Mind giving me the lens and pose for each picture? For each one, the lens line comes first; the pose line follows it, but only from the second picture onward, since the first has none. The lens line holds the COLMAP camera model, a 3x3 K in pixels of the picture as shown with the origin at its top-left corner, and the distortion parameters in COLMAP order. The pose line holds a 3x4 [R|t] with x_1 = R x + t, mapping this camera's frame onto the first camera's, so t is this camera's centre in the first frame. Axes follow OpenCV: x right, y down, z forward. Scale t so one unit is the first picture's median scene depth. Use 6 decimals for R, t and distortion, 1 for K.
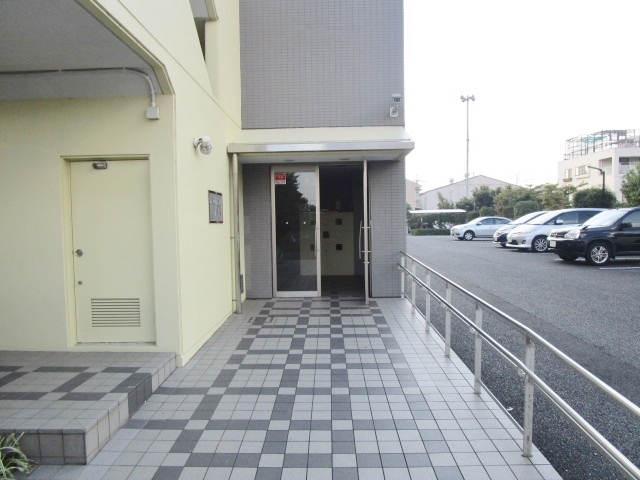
lens RADIAL K [[459.6, 0, 321.0], [0, 459.6, 239.4], [0, 0, 1]] dist [-0.003258, -0.002801]
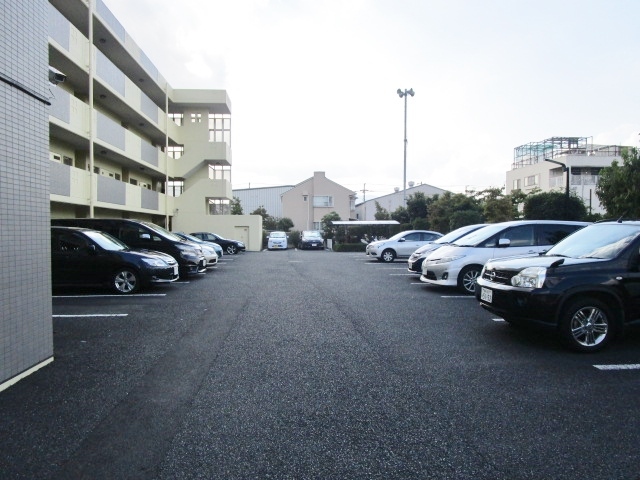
lens RADIAL K [[459.6, 0, 318.4], [0, 459.6, 240.0], [0, 0, 1]] dist [-0.003258, -0.002801]
pose [[0.996118, 0.014760, 0.086785, 0.144103], [-0.012952, 0.999688, -0.021352, -0.016020], [-0.087073, 0.020145, 0.995998, 0.270367]]
